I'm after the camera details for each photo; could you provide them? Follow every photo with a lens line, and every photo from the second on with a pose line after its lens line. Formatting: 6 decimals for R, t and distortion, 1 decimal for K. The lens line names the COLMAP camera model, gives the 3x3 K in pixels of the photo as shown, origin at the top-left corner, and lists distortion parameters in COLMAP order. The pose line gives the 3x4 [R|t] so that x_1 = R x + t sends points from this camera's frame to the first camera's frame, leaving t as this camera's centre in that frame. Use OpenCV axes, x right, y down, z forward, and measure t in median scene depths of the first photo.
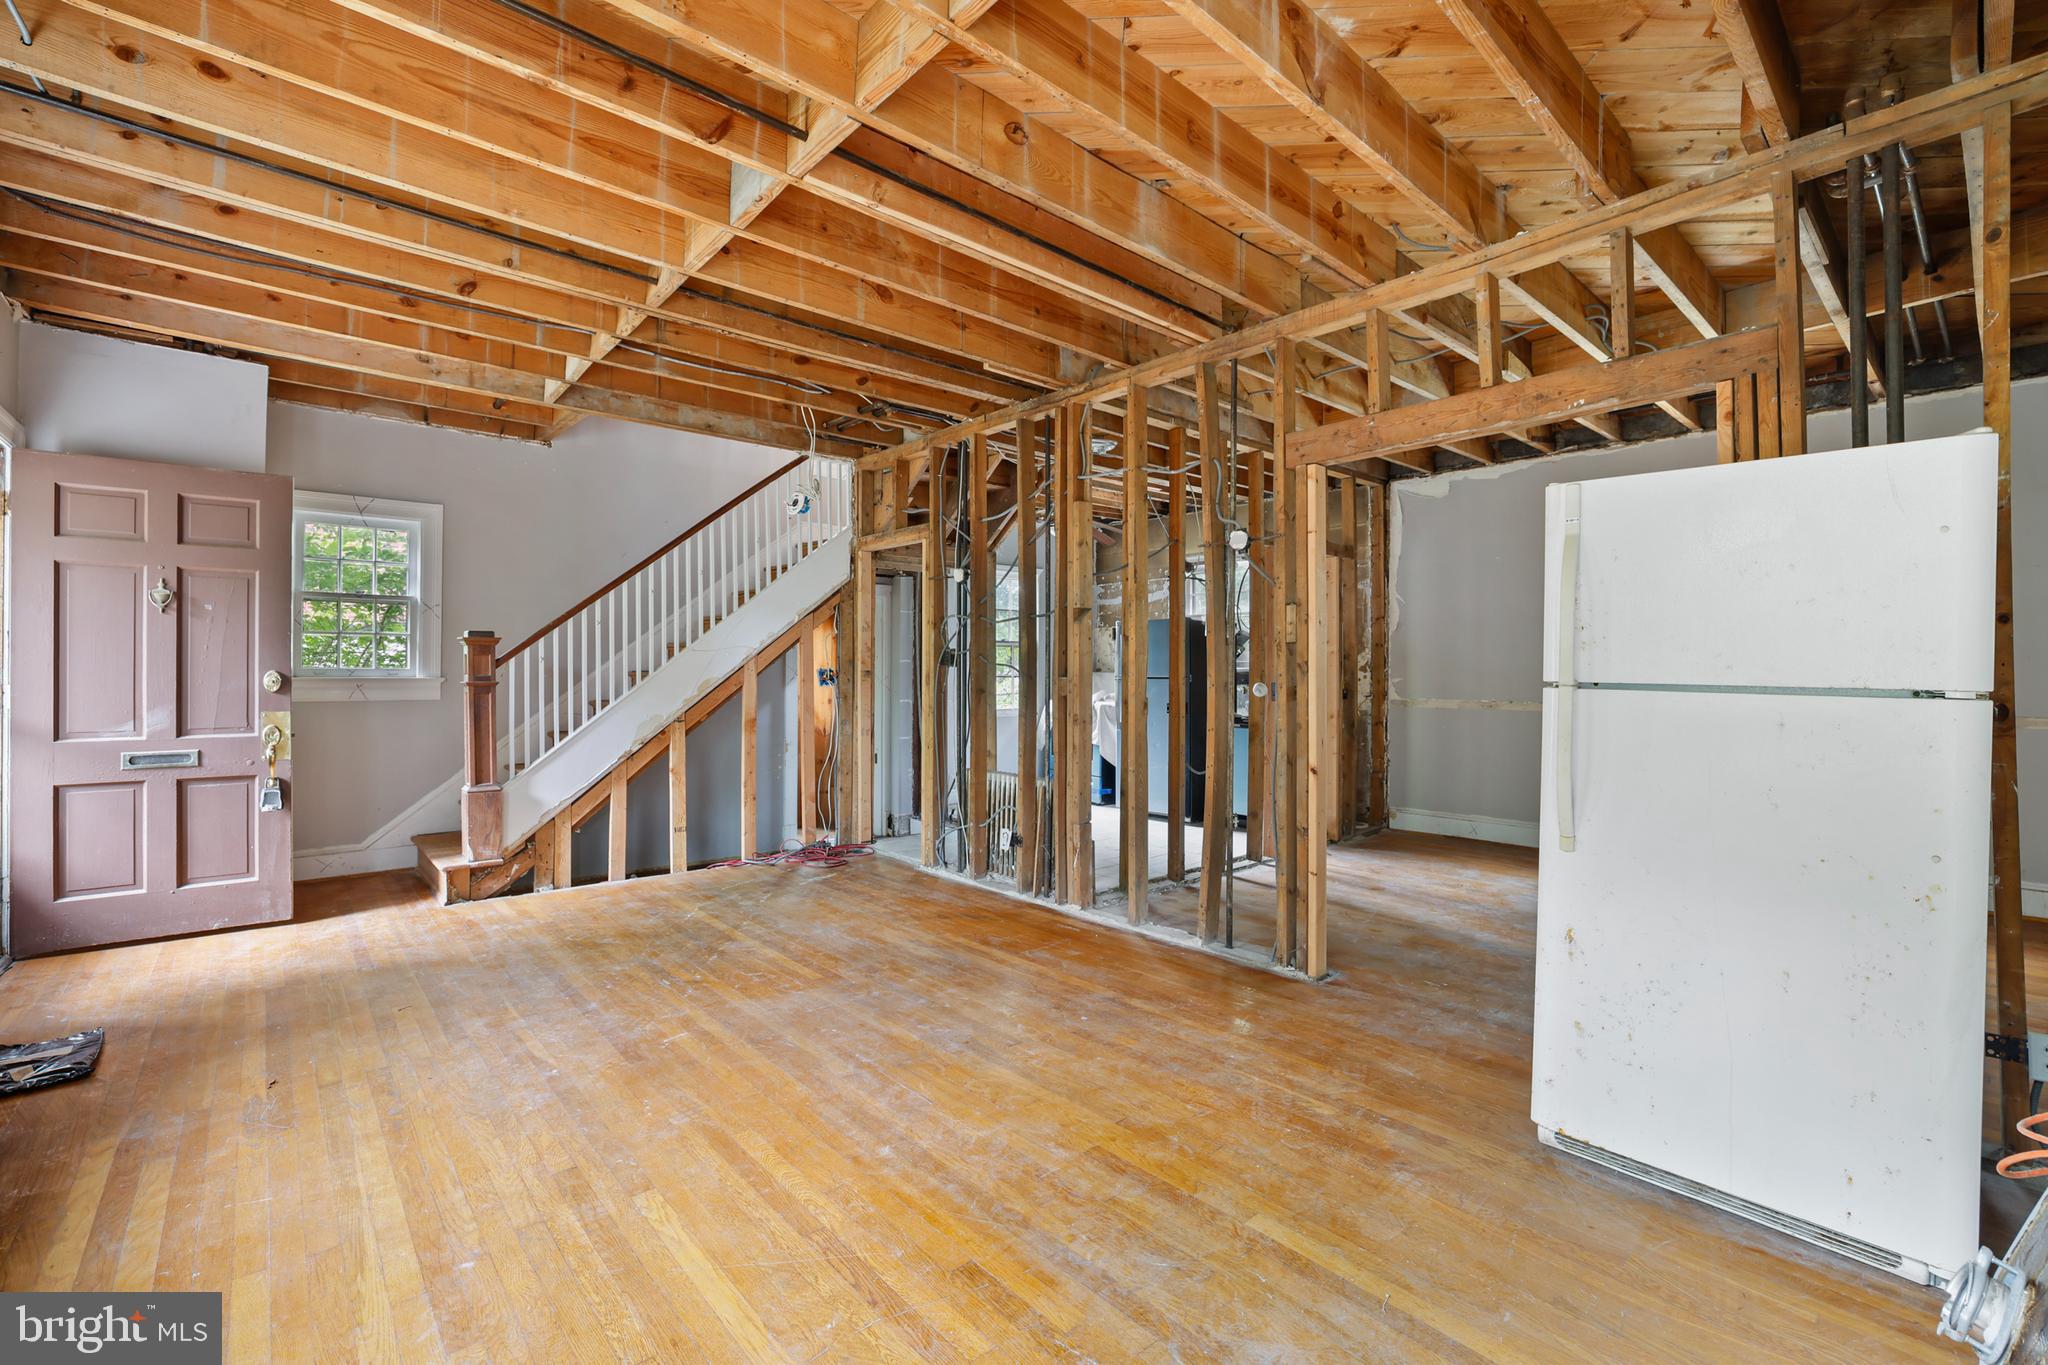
lens RADIAL K [[877.6, 0, 1039.8], [0, 877.6, 676.1], [0, 0, 1]] dist [-0.017432, 0.000133]
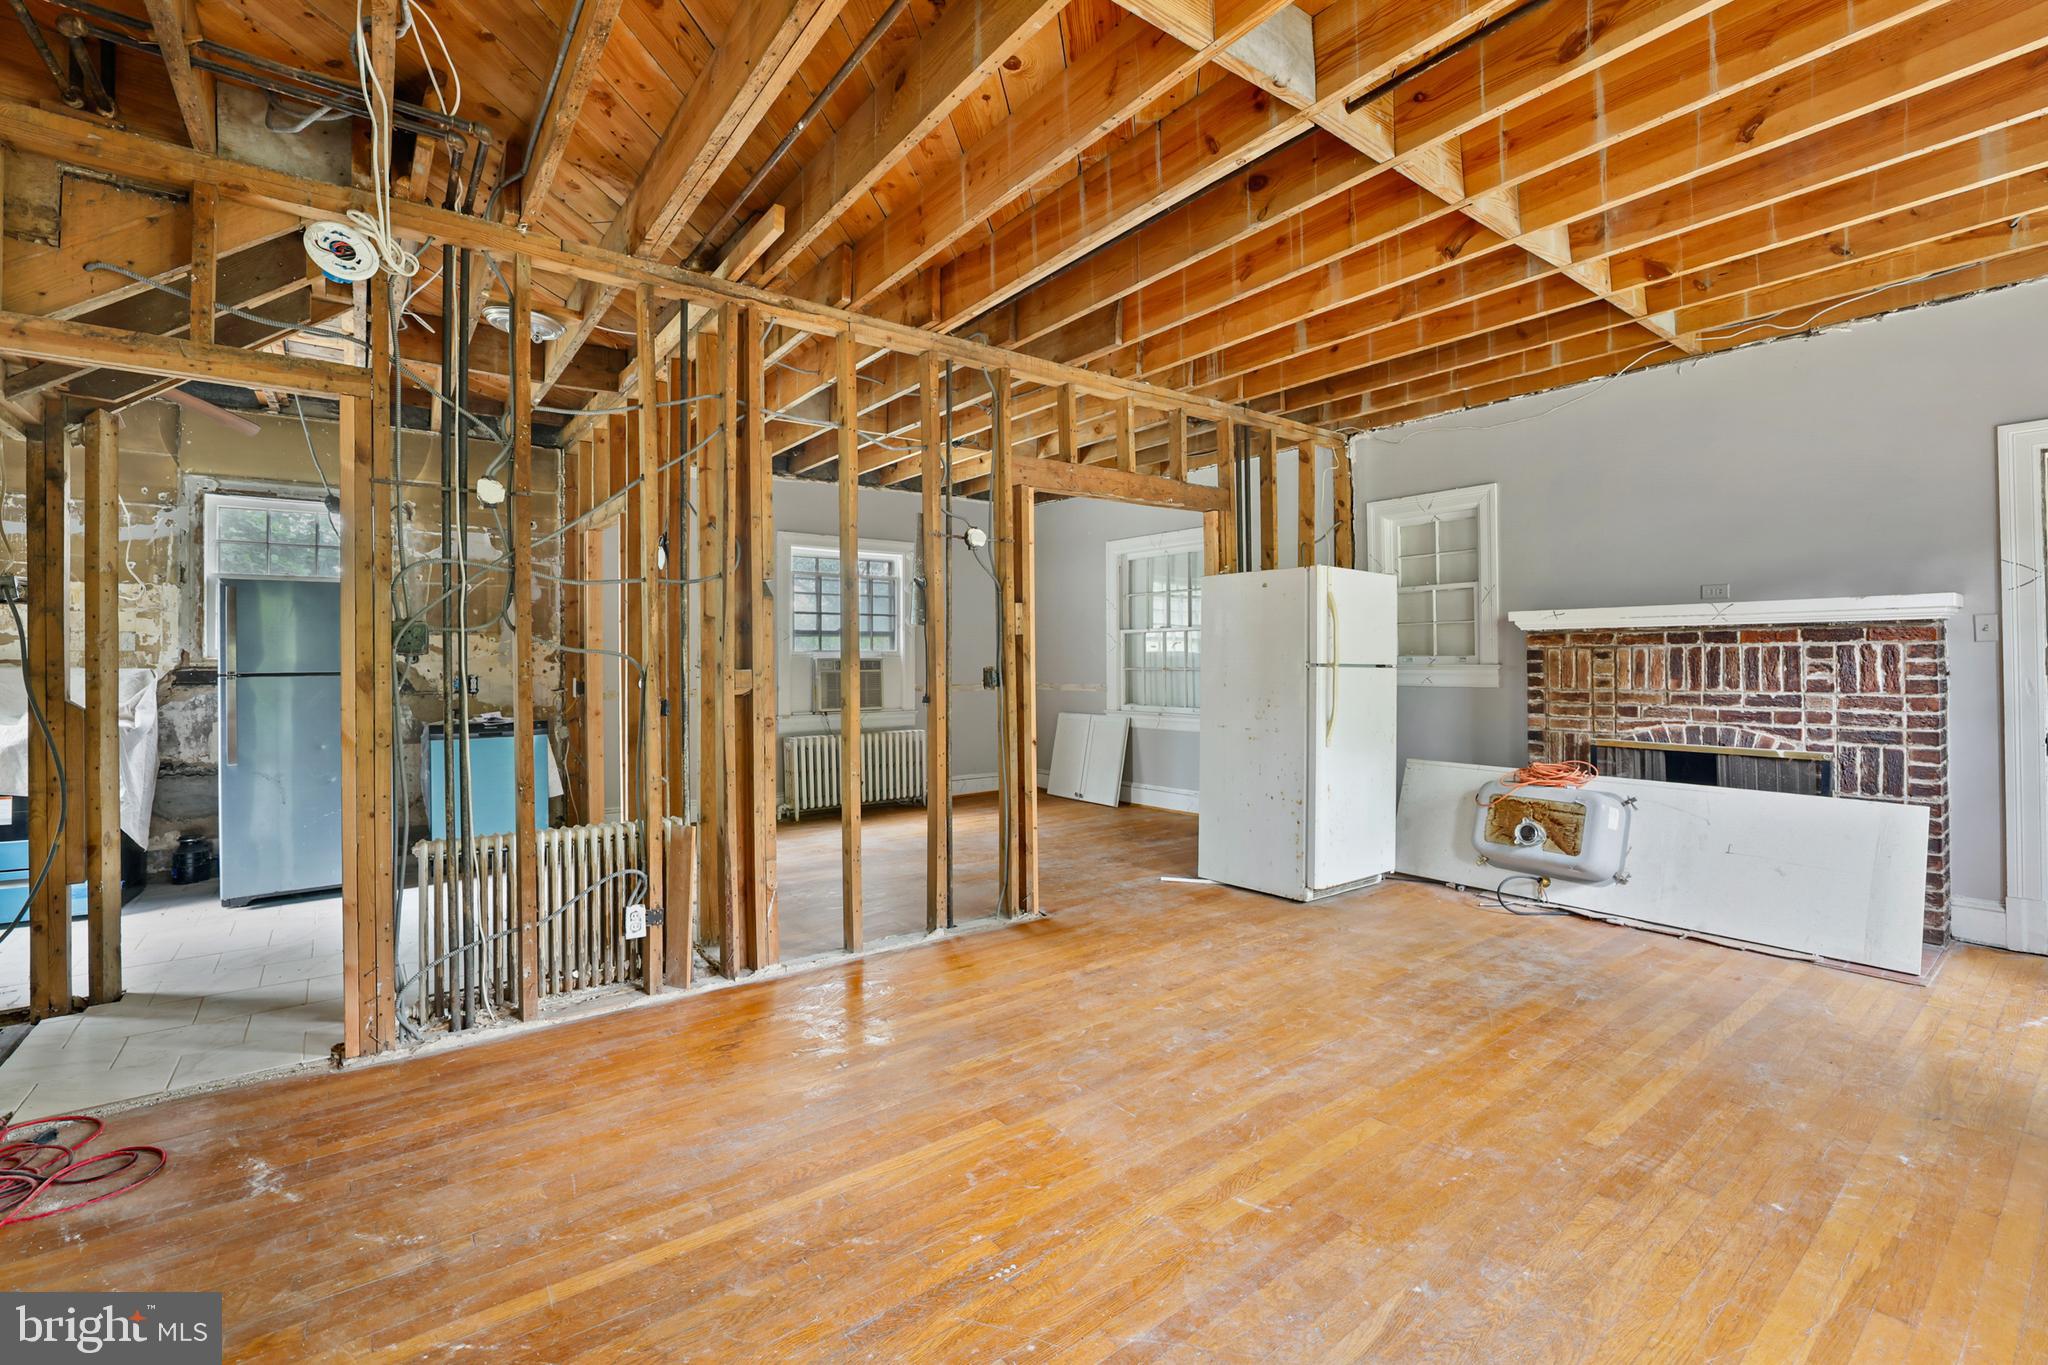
lens RADIAL K [[877.6, 0, 1036.4], [0, 877.6, 672.9], [0, 0, 1]] dist [-0.017432, 0.000133]
pose [[0.071123, -0.004726, 0.997456, -1.027136], [0.003171, 0.999985, 0.004512, 0.007585], [-0.997463, 0.002842, 0.071137, 1.055019]]
